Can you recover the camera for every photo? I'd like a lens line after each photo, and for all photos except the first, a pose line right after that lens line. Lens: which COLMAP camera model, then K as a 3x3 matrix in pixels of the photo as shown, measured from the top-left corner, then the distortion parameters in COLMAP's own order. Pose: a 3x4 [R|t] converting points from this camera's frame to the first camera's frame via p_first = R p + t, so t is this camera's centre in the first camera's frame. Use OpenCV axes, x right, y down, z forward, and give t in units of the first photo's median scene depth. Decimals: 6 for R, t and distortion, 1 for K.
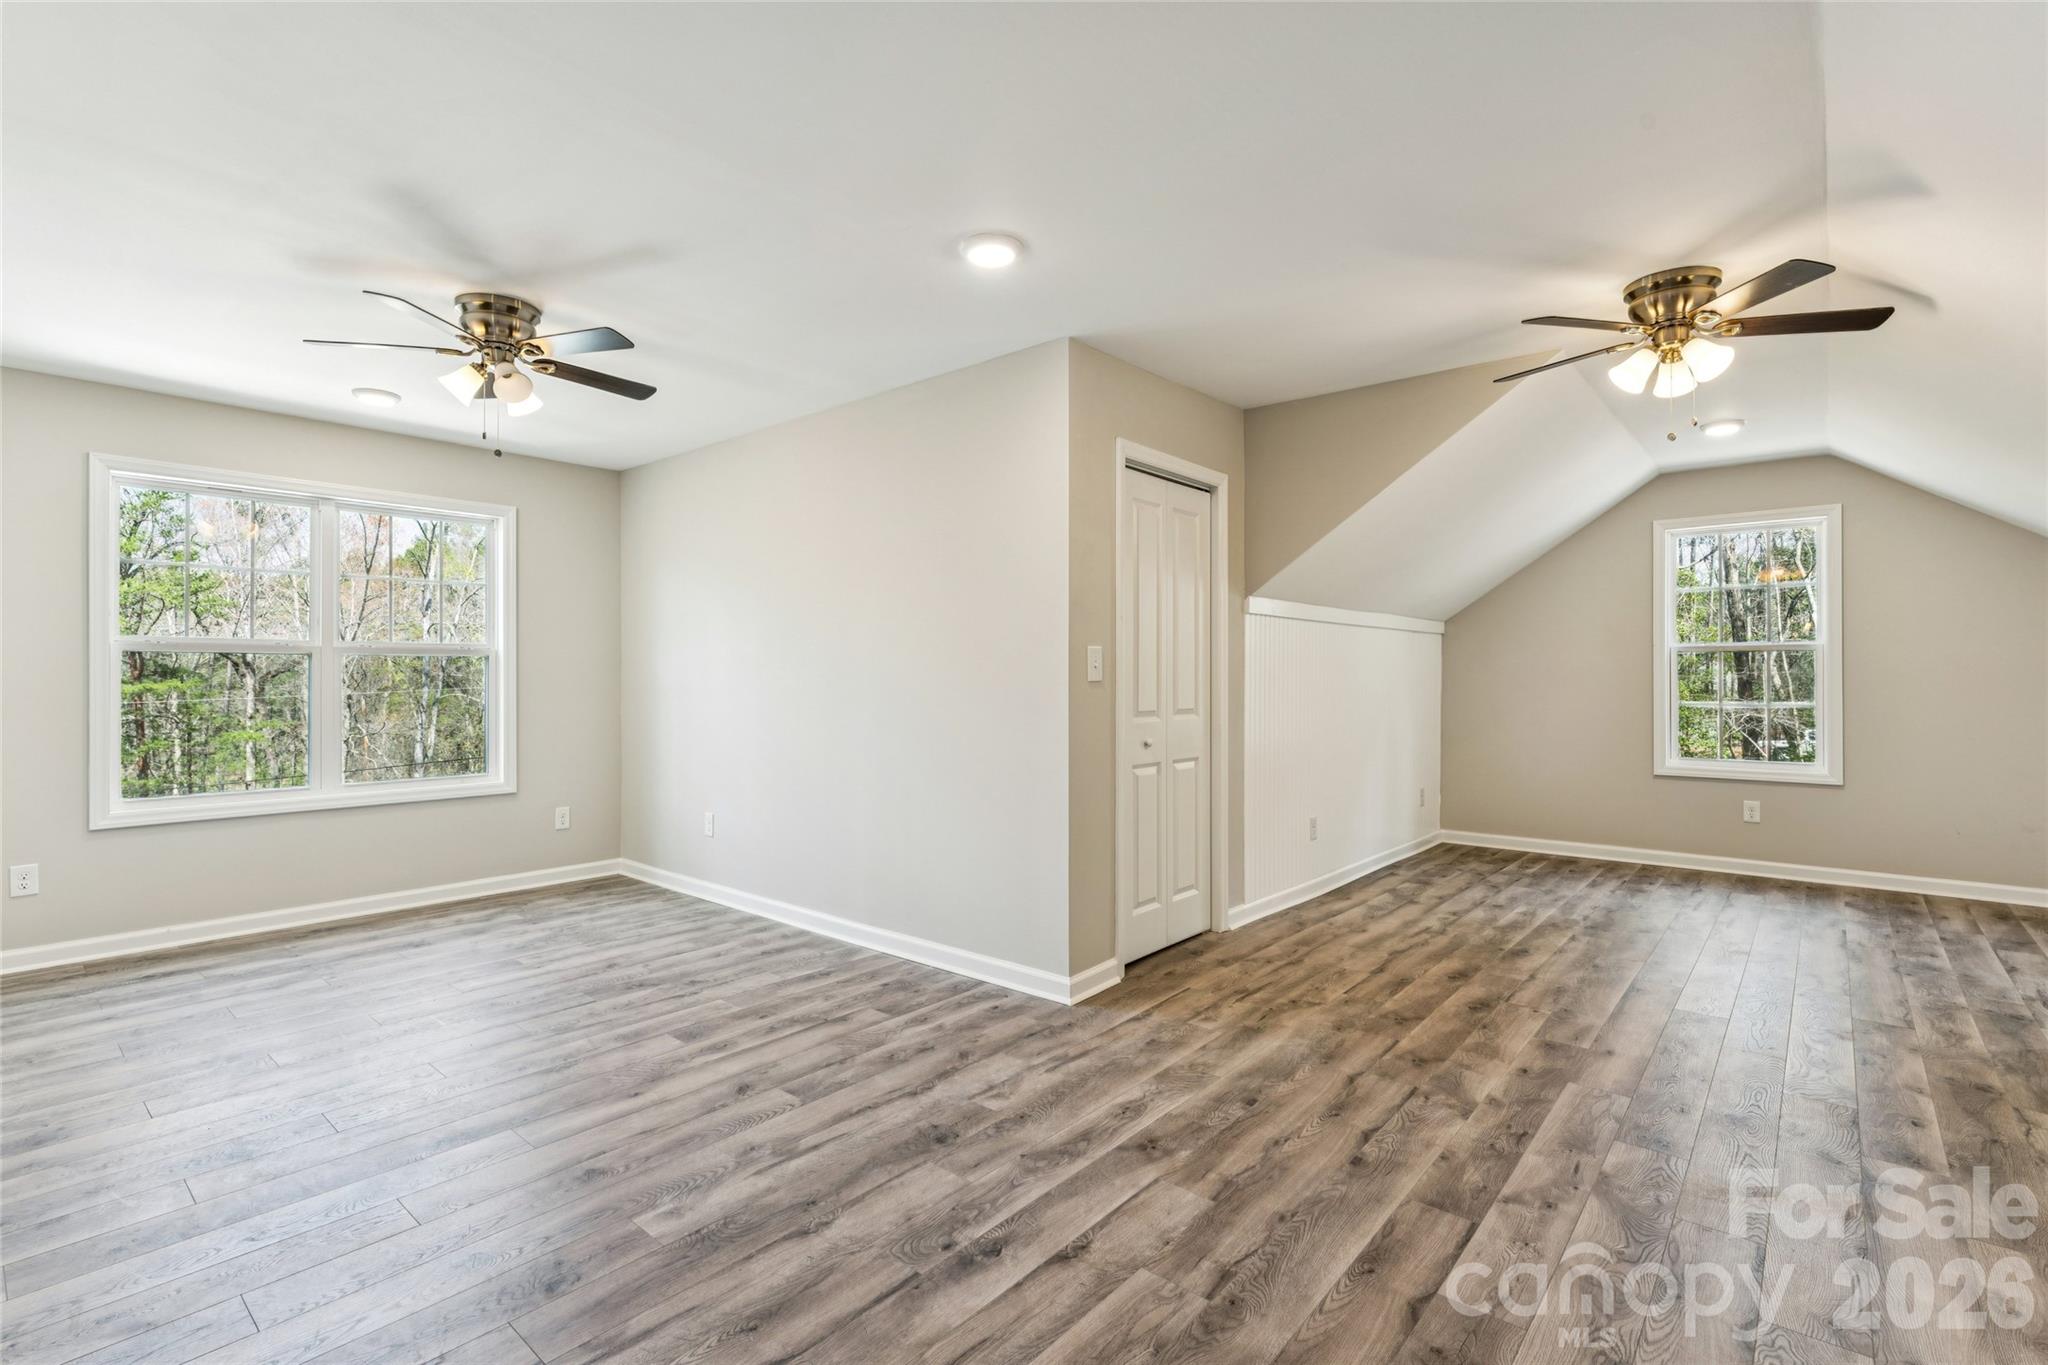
lens RADIAL K [[929.5, 0, 1021.9], [0, 929.5, 677.9], [0, 0, 1]] dist [-0.001175, 0.000365]
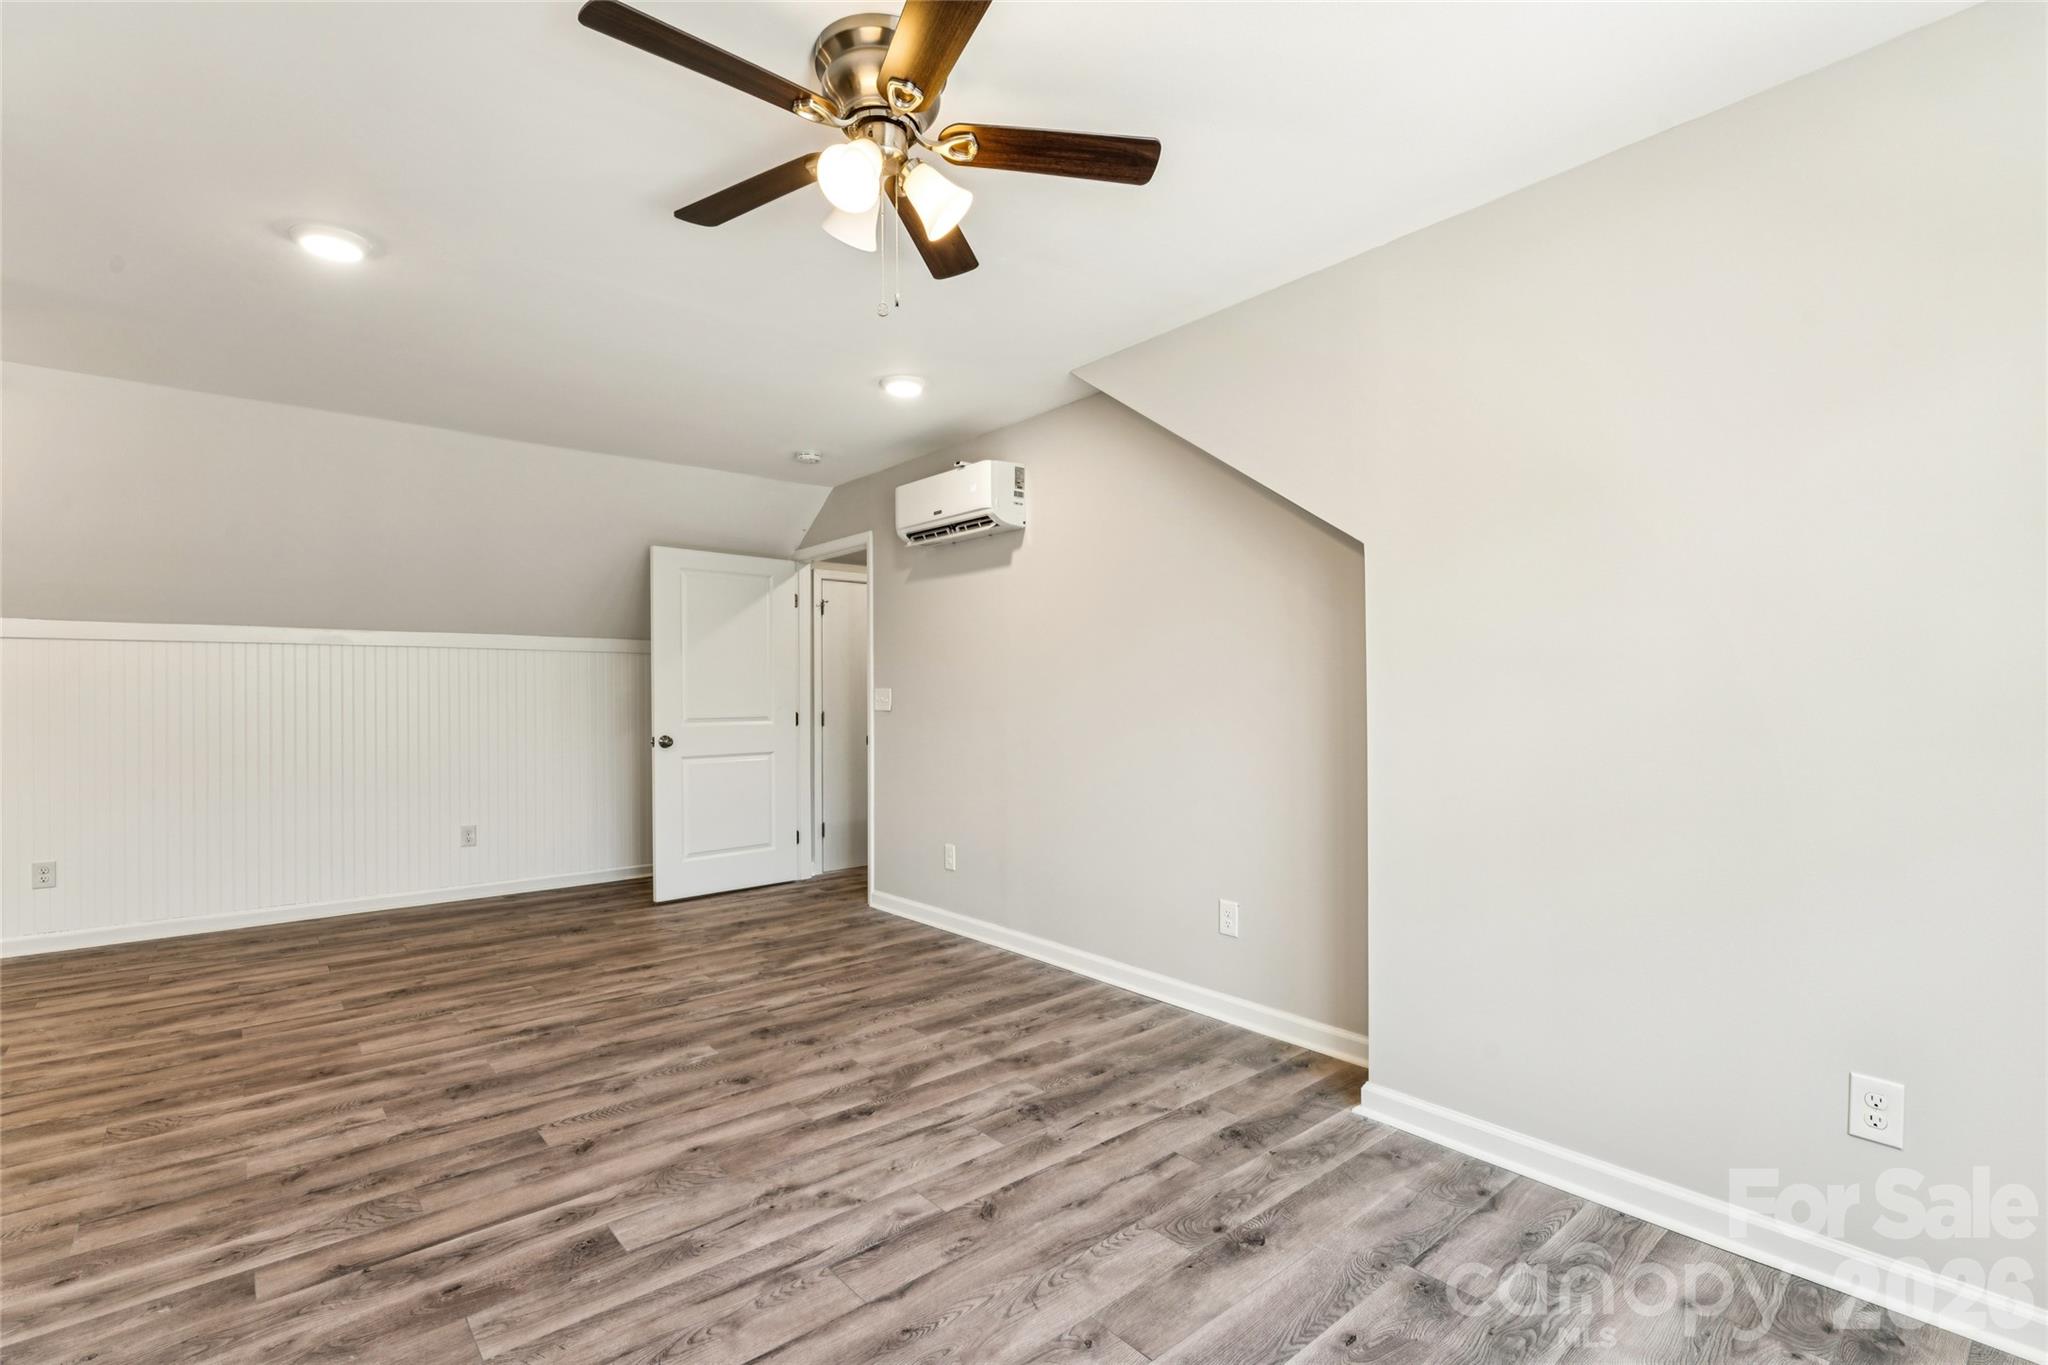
lens RADIAL K [[929.5, 0, 1024.9], [0, 929.5, 692.8], [0, 0, 1]] dist [-0.001175, 0.000365]
pose [[-0.988156, 0.009425, 0.153164, -0.882647], [0.009214, 0.999955, -0.002082, 0.002612], [-0.153177, -0.000646, -0.988199, 1.859917]]
